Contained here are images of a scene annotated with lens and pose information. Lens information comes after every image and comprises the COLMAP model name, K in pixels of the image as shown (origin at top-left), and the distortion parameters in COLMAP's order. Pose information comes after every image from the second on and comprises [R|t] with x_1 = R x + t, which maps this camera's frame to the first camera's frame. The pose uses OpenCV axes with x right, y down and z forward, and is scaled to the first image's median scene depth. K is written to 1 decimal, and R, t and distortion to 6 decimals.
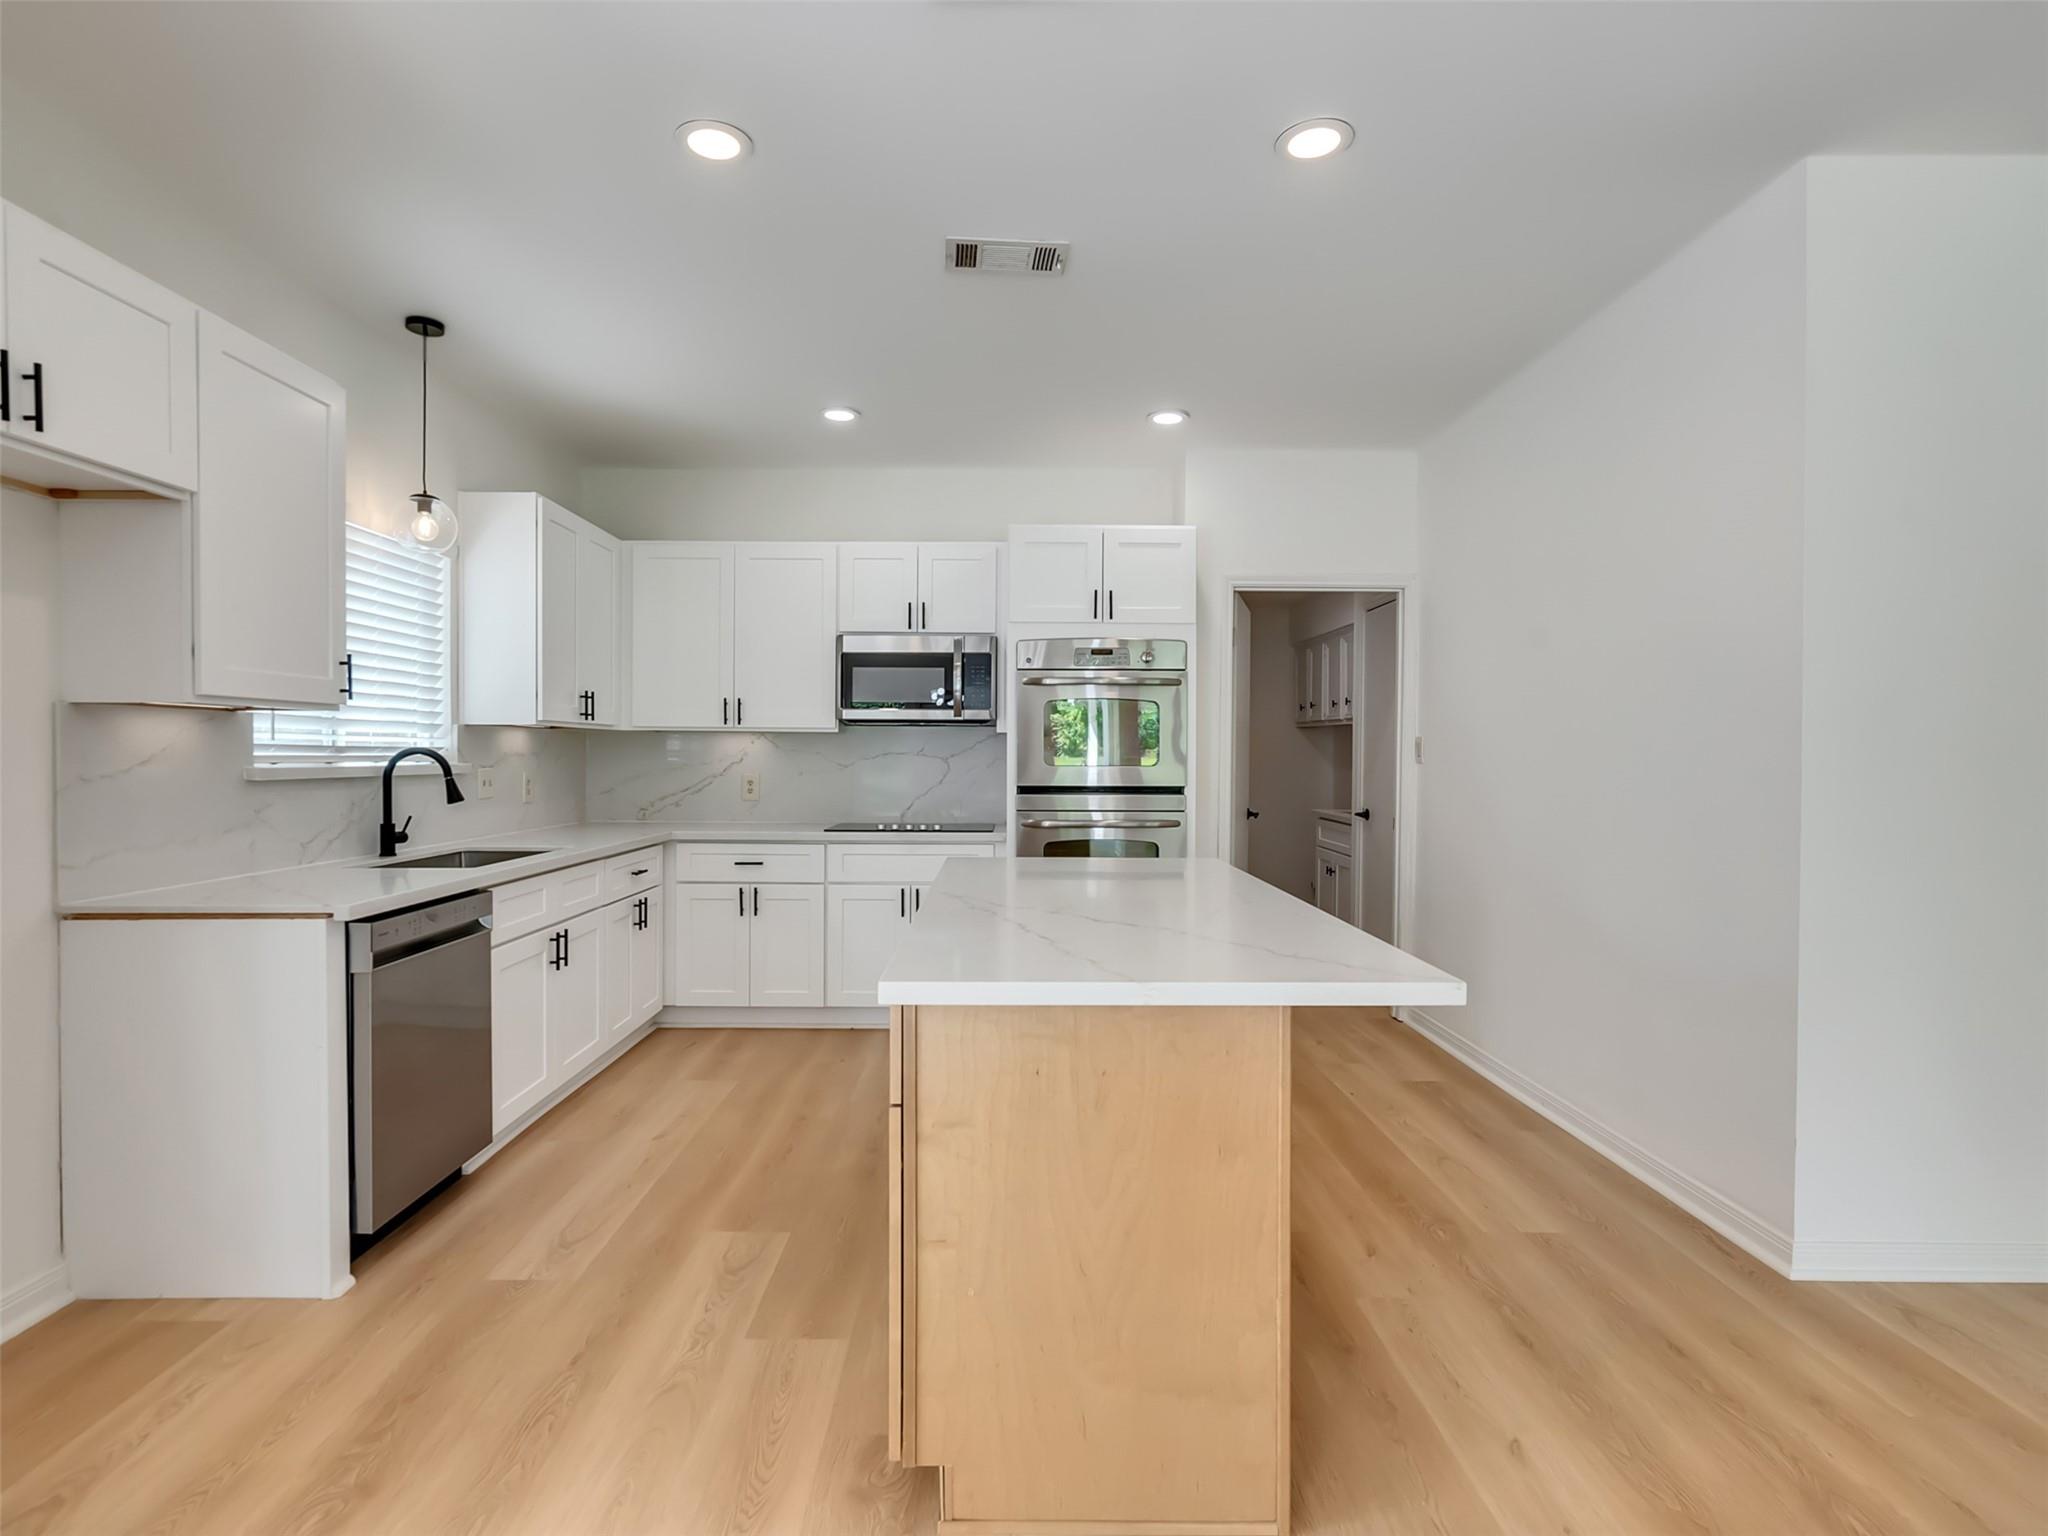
lens RADIAL K [[1046.7, 0, 1009.1], [0, 1046.7, 766.6], [0, 0, 1]] dist [-0.008563, 0.007204]
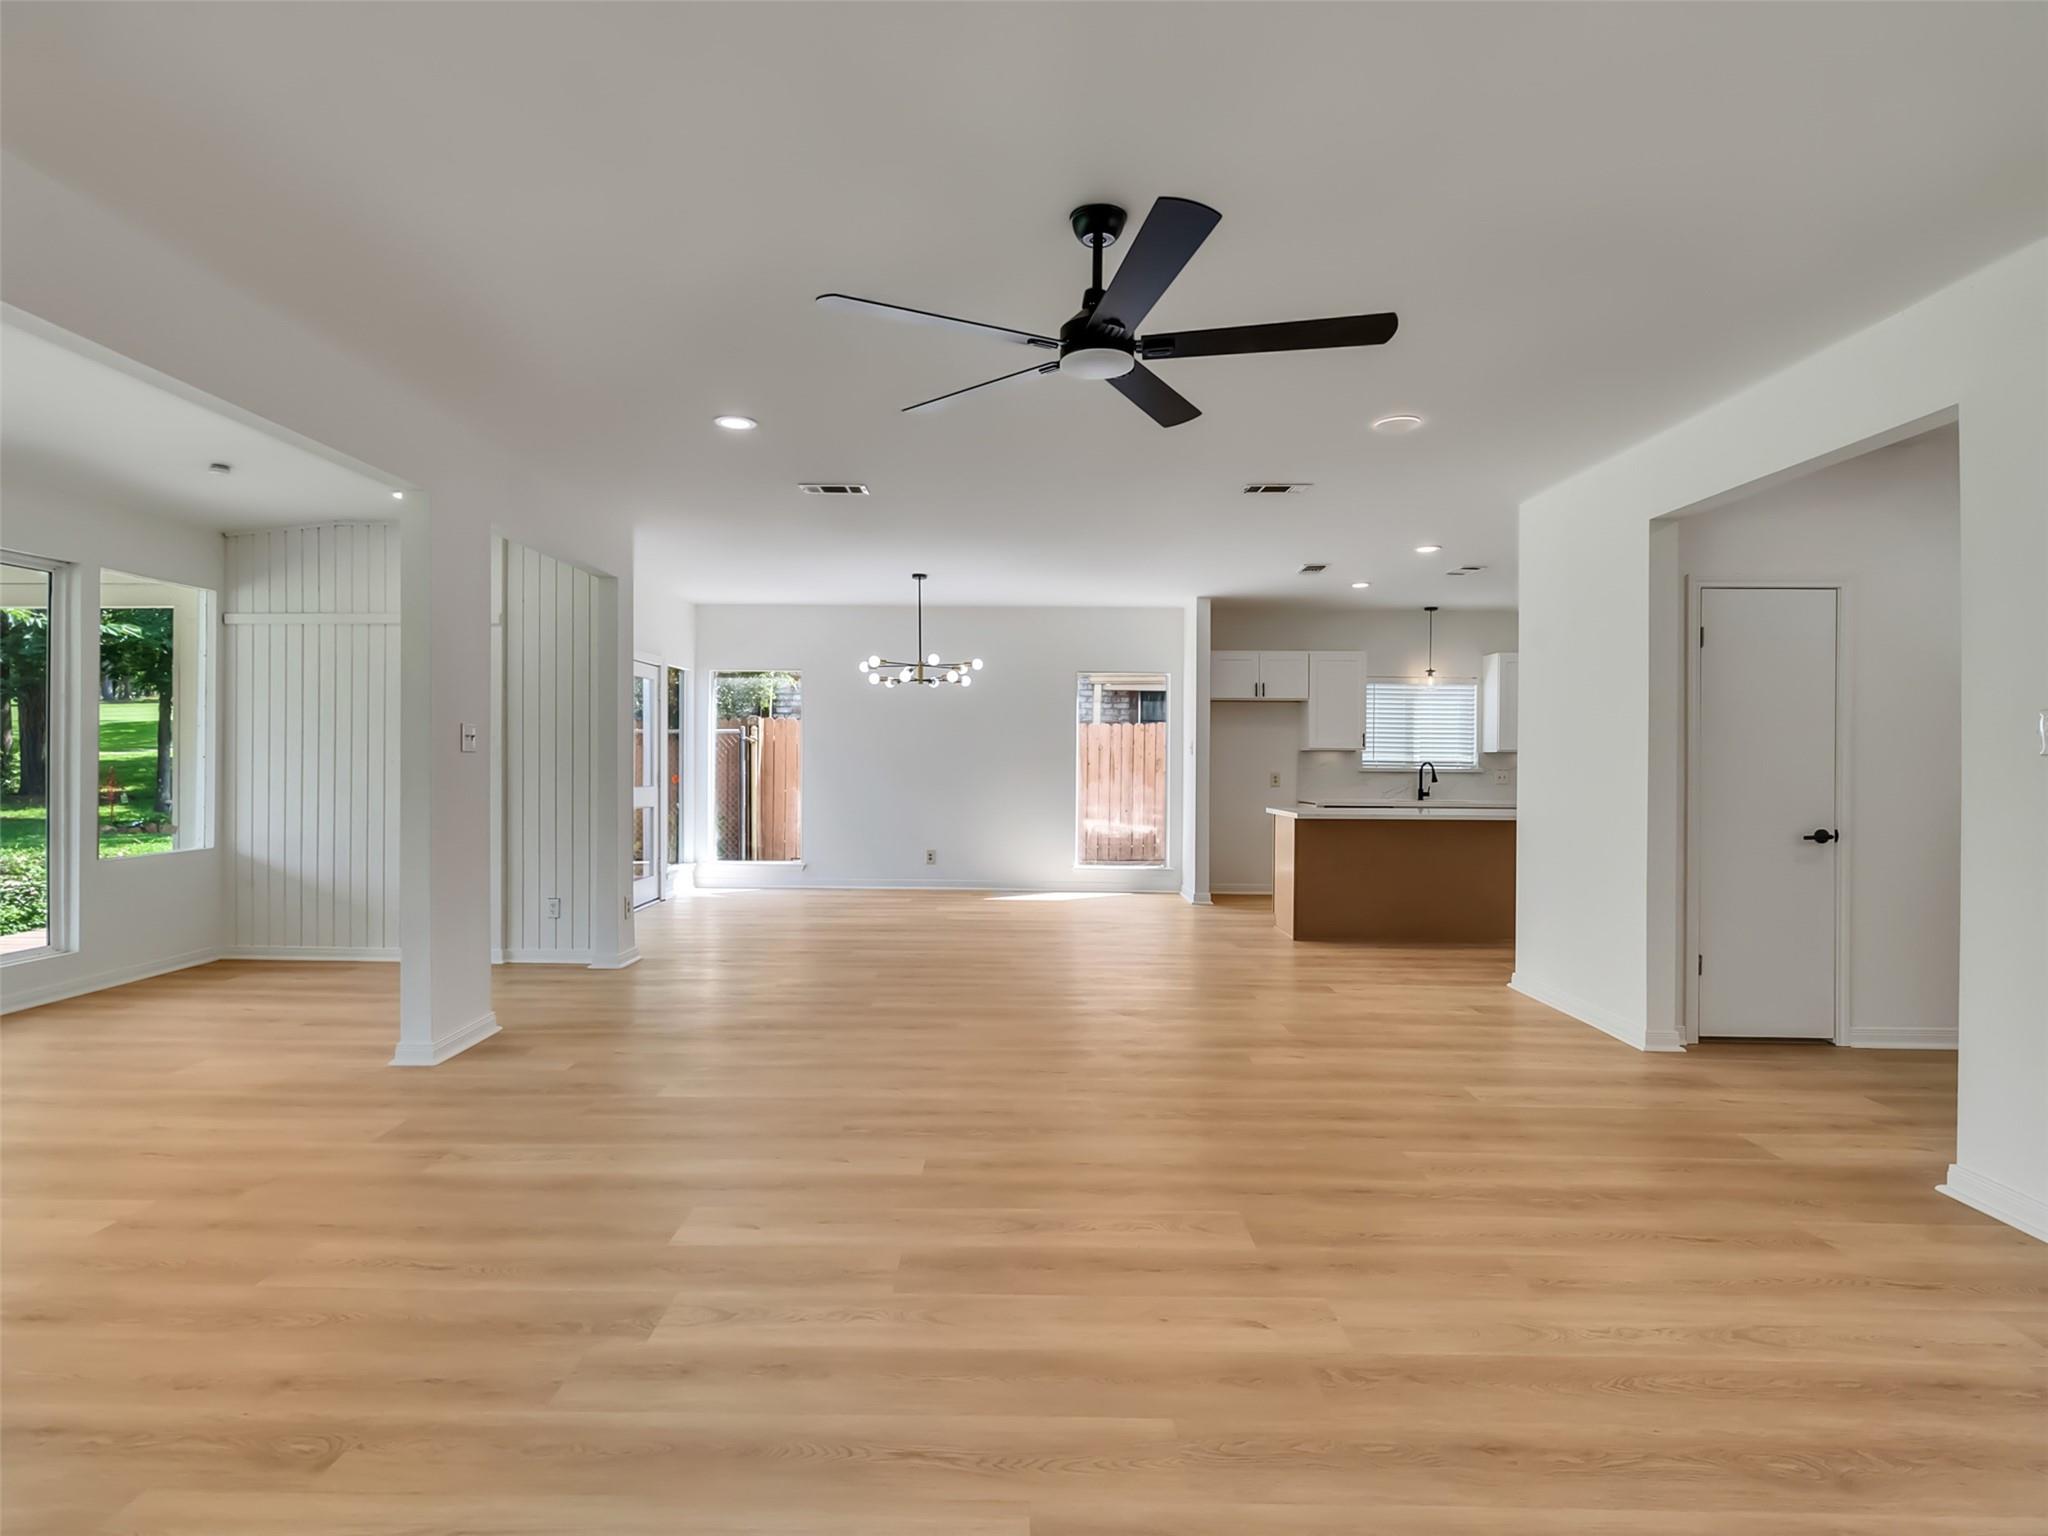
lens RADIAL K [[1046.7, 0, 1009.1], [0, 1046.7, 766.6], [0, 0, 1]] dist [-0.008563, 0.007204]
pose [[-0.015648, 0.000665, -0.999877, 1.699724], [-0.020962, 0.999780, 0.000993, 0.011417], [0.999658, 0.020975, -0.015631, -0.049198]]
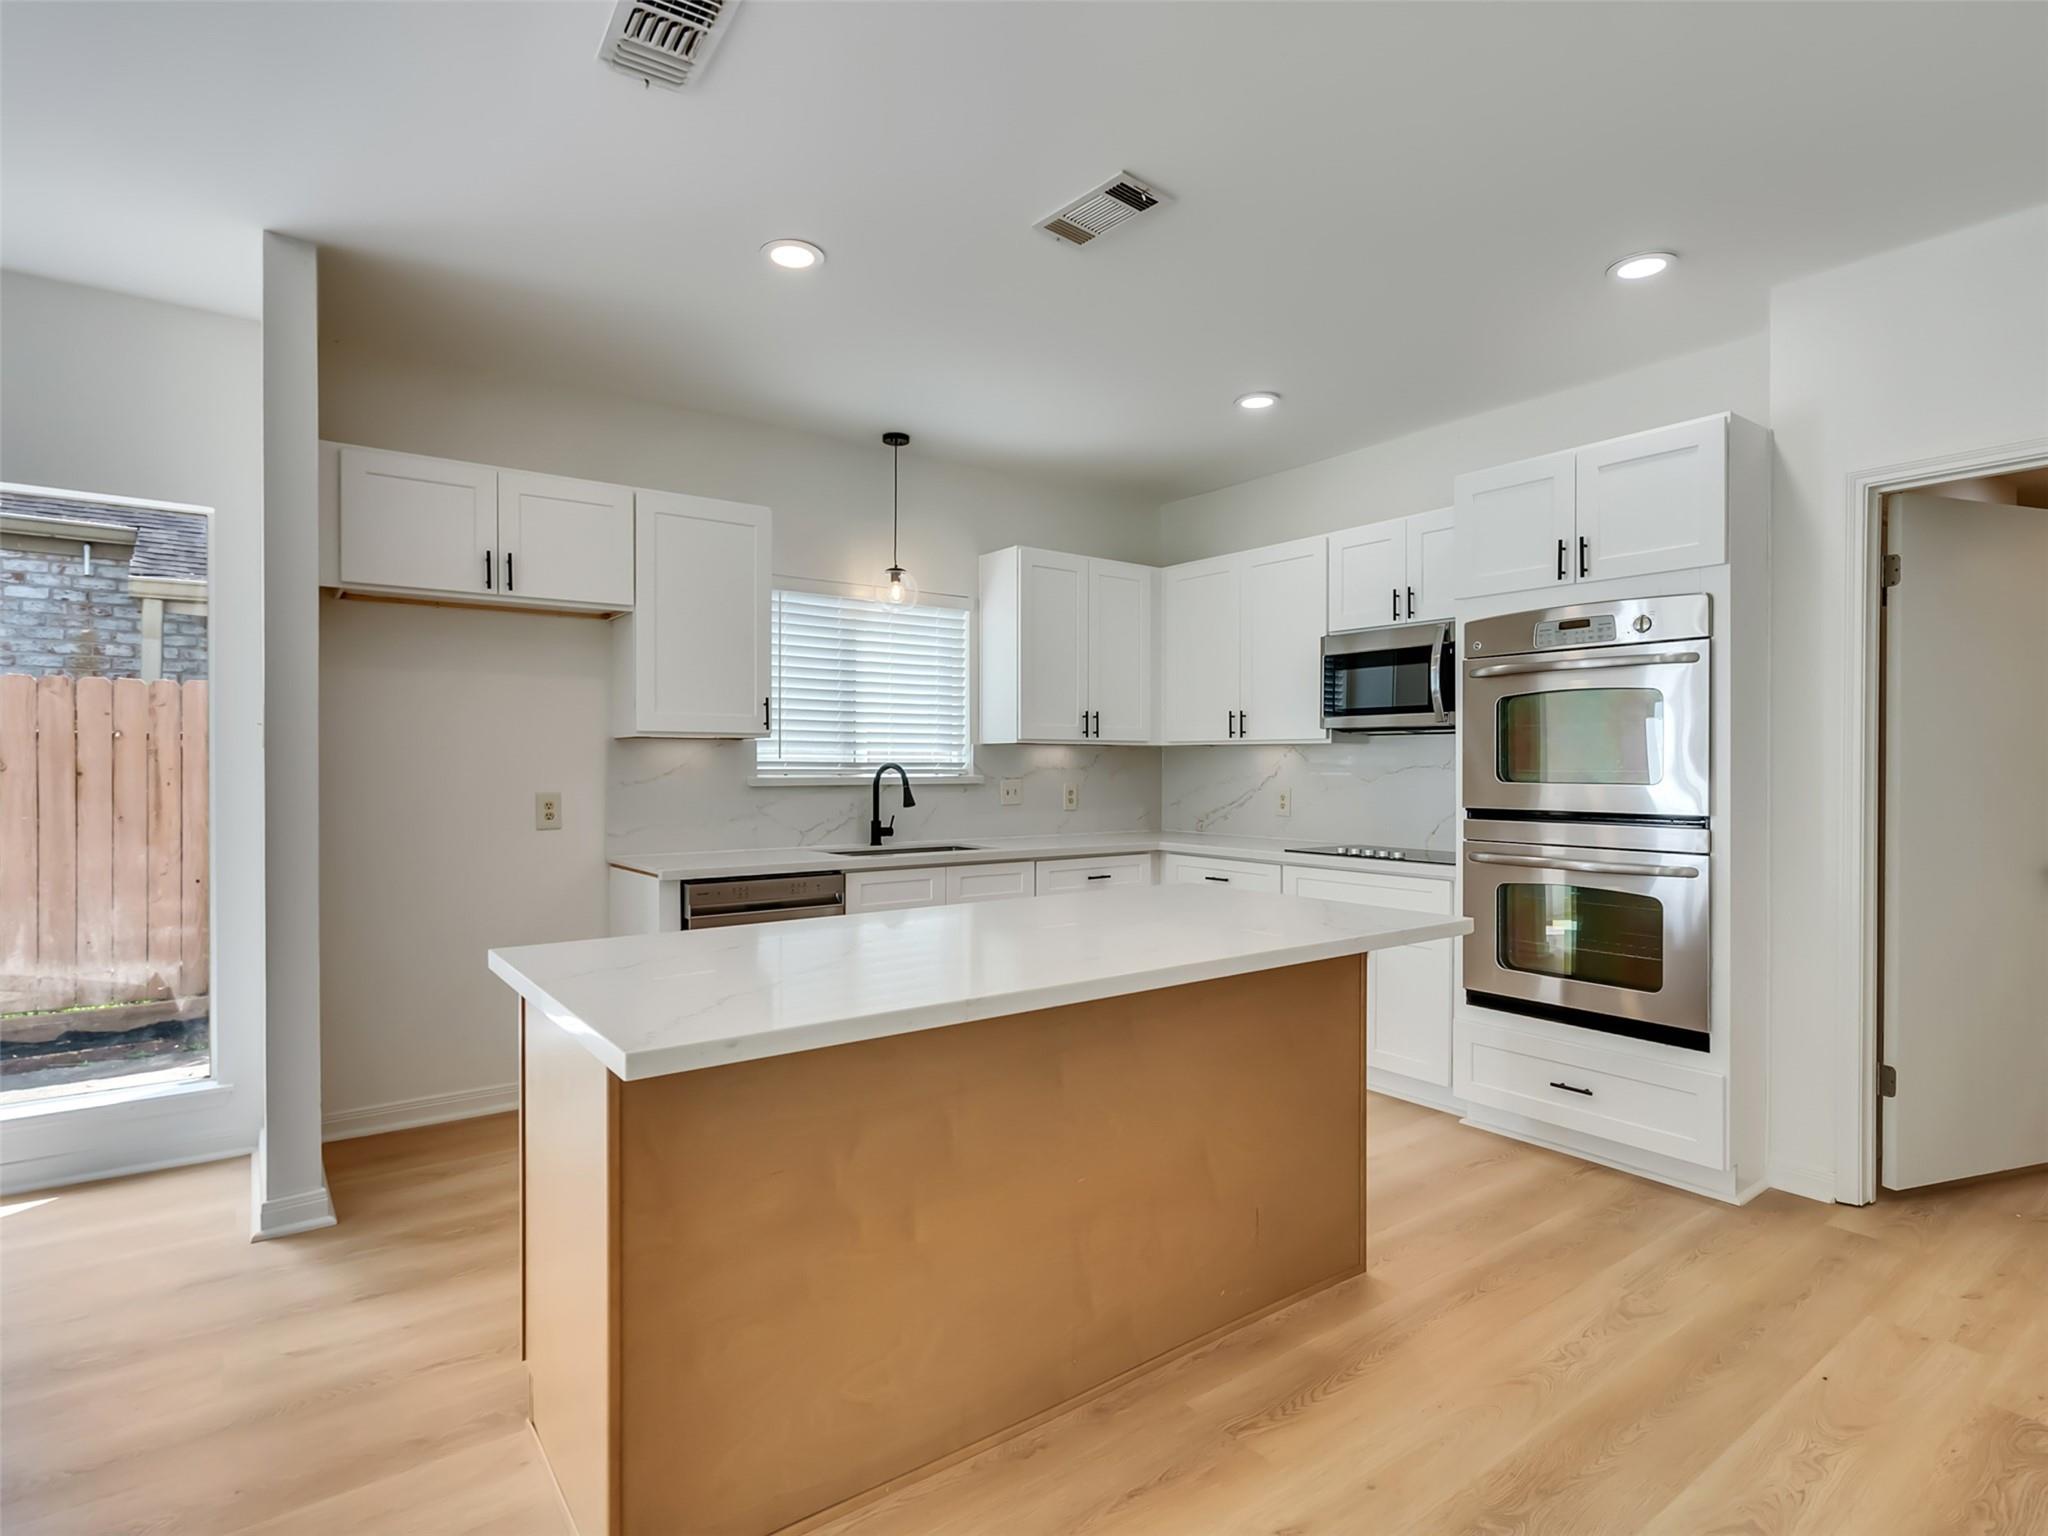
lens RADIAL K [[1046.7, 0, 1009.1], [0, 1046.7, 766.6], [0, 0, 1]] dist [-0.008563, 0.007204]
pose [[0.587035, -0.002483, -0.809557, 0.441995], [-0.008340, 0.999924, -0.009115, -0.002555], [0.809518, 0.012102, 0.586970, 0.270254]]
